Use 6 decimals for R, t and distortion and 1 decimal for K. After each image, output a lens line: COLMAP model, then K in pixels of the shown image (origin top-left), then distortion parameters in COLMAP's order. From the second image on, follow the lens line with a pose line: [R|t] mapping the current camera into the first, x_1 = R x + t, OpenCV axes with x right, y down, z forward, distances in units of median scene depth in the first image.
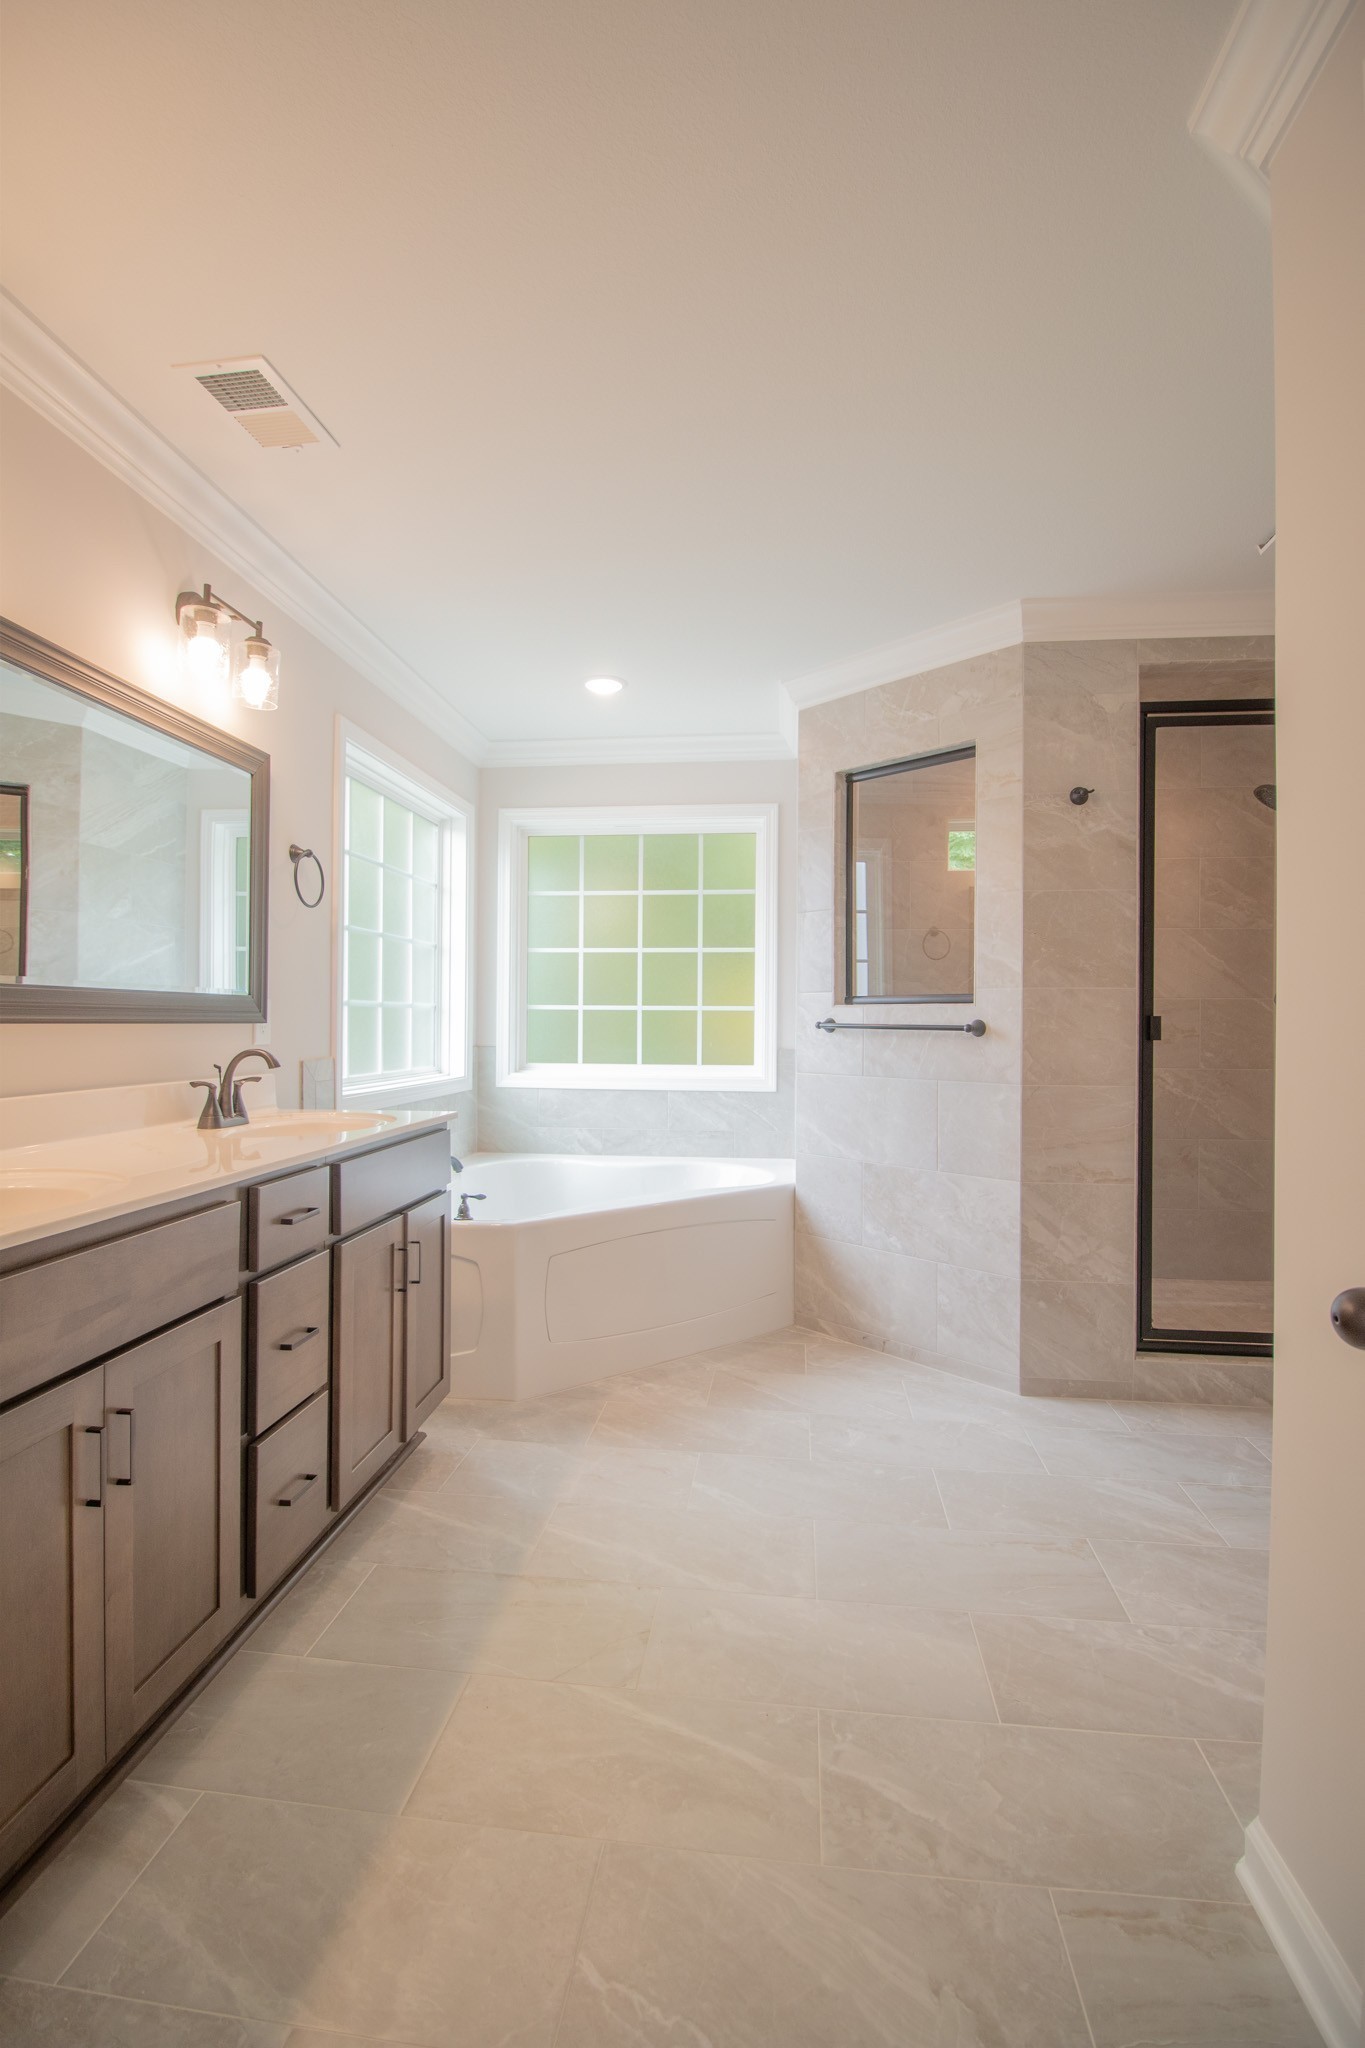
lens RADIAL K [[956.1, 0, 696.9], [0, 956.1, 1023.7], [0, 0, 1]] dist [-0.008423, -0.006113]
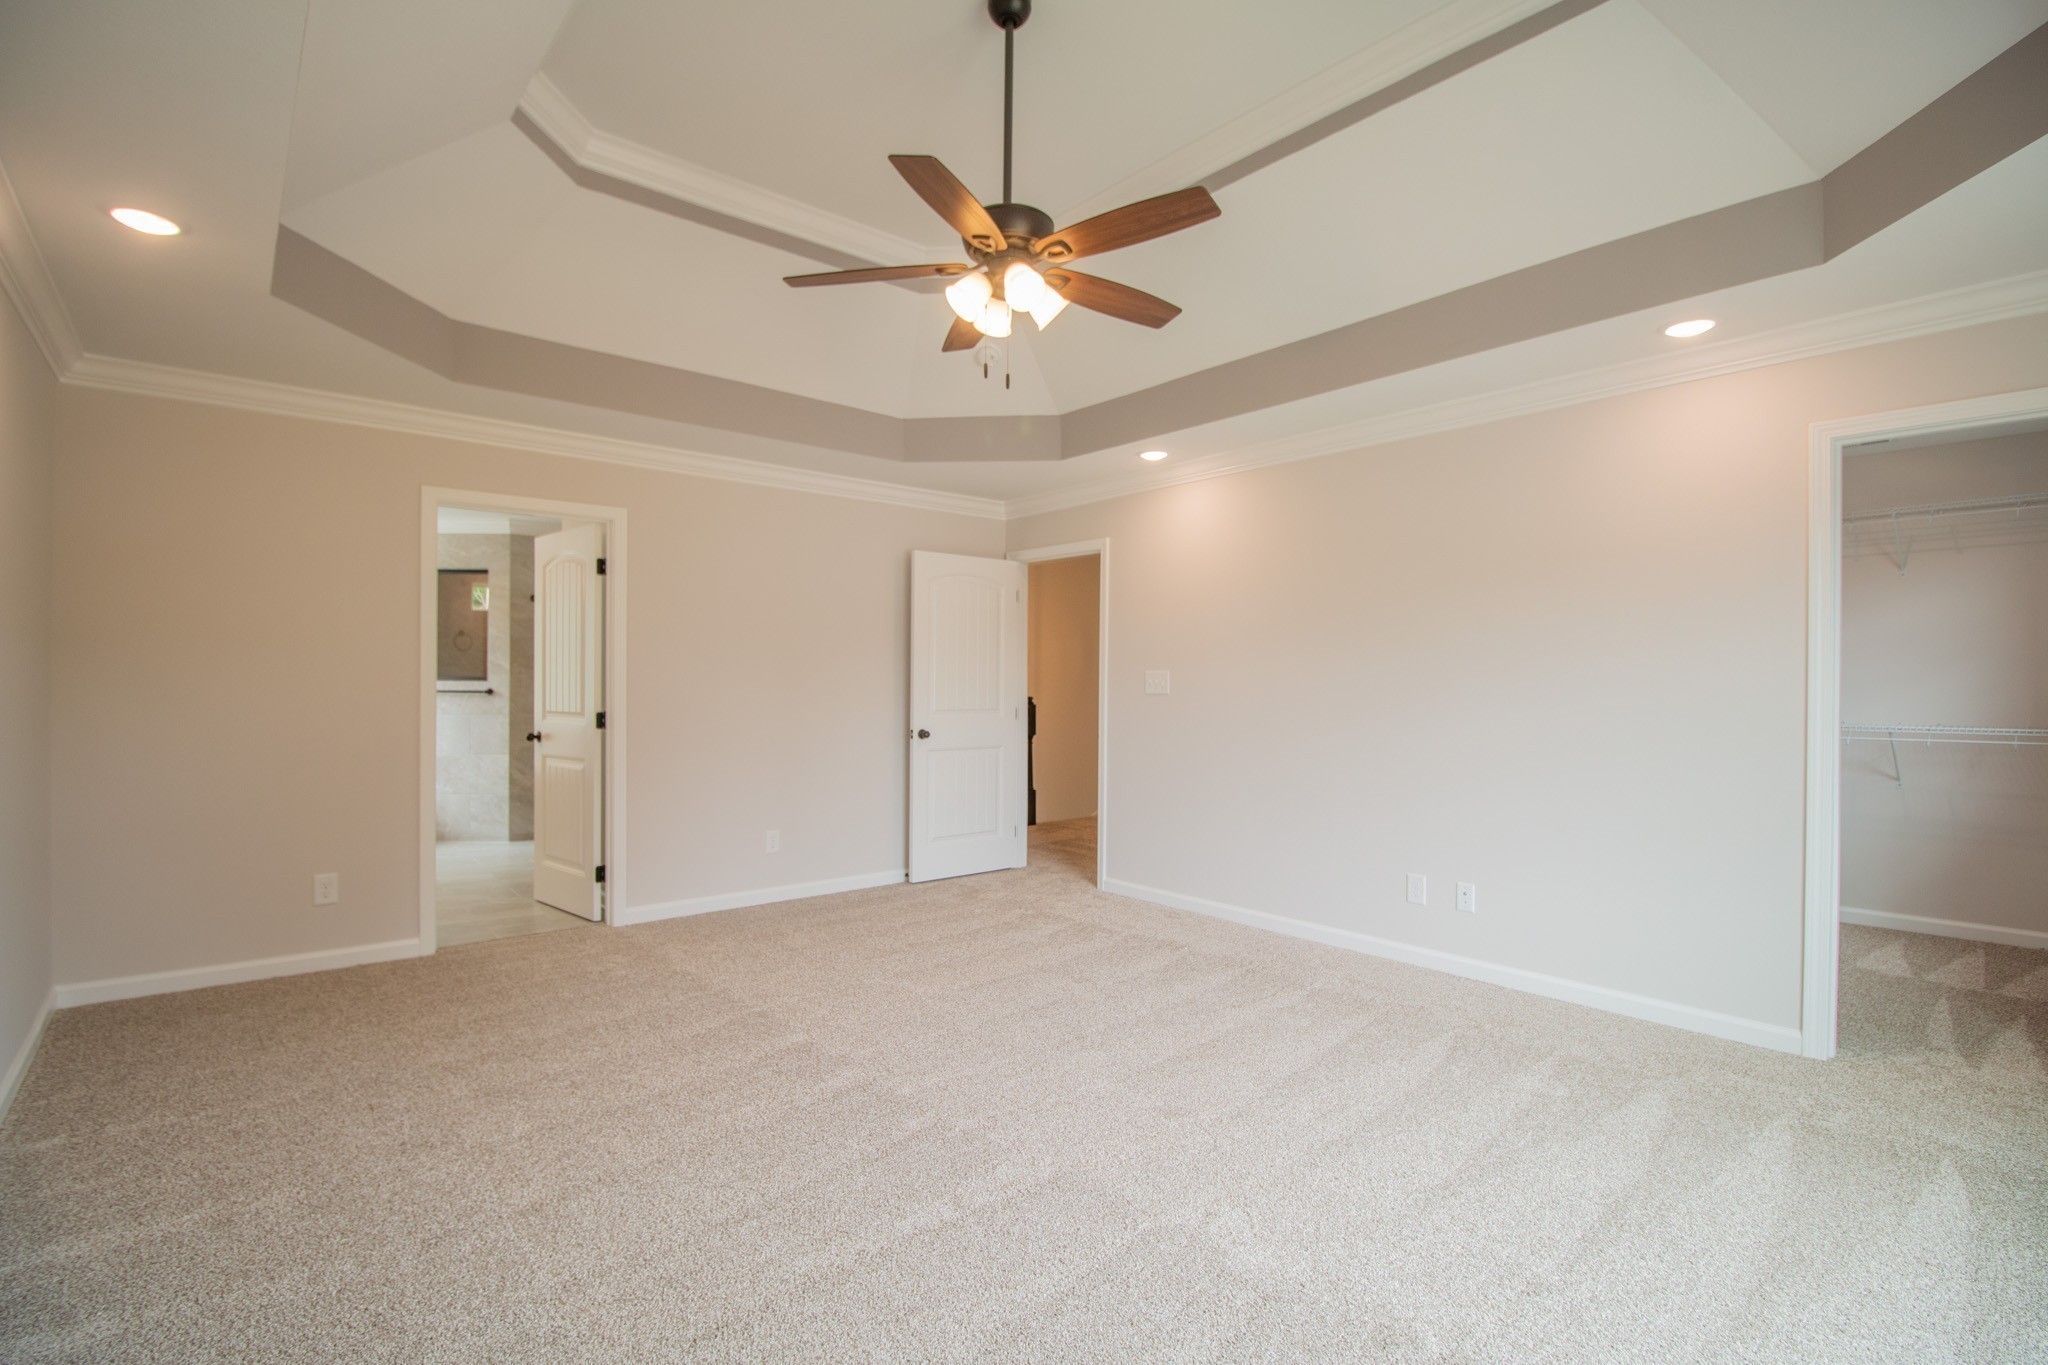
lens RADIAL K [[956.1, 0, 1033.7], [0, 956.1, 673.3], [0, 0, 1]] dist [-0.008423, -0.006113]
pose [[0.693087, -0.001321, 0.720853, -0.474910], [0.001128, 0.999999, 0.000747, -0.041485], [-0.720853, 0.000295, 0.693088, -1.614332]]
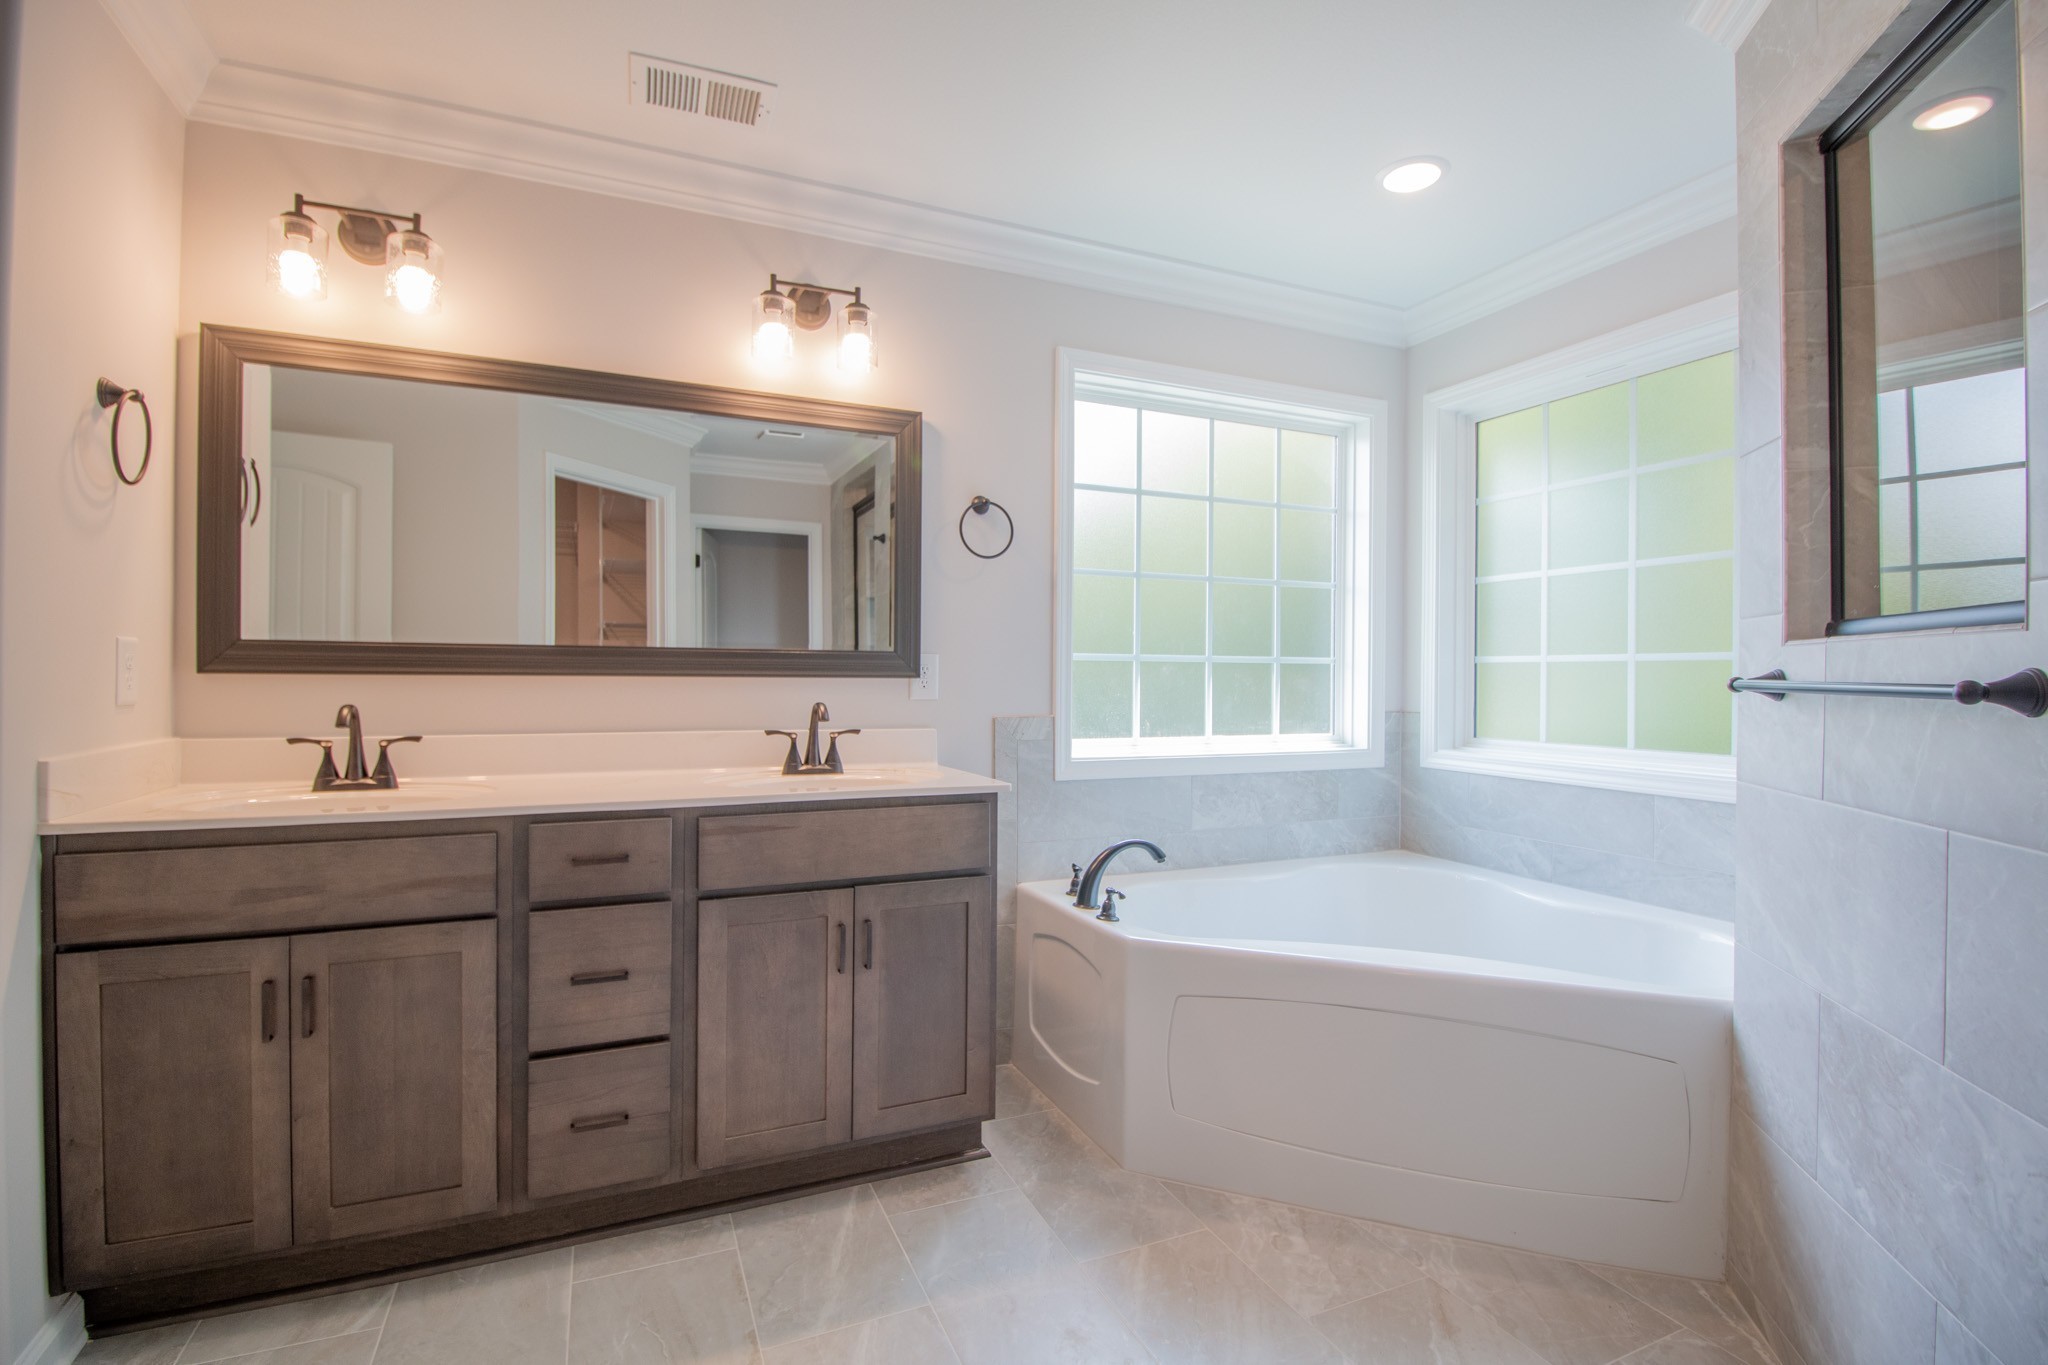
lens RADIAL K [[956.1, 0, 1017.2], [0, 956.1, 675.5], [0, 0, 1]] dist [-0.008423, -0.006113]
pose [[0.493139, -0.003095, -0.869945, 0.416838], [-0.005855, 0.999959, -0.006876, 0.002660], [0.869931, 0.008484, 0.493100, 0.513970]]
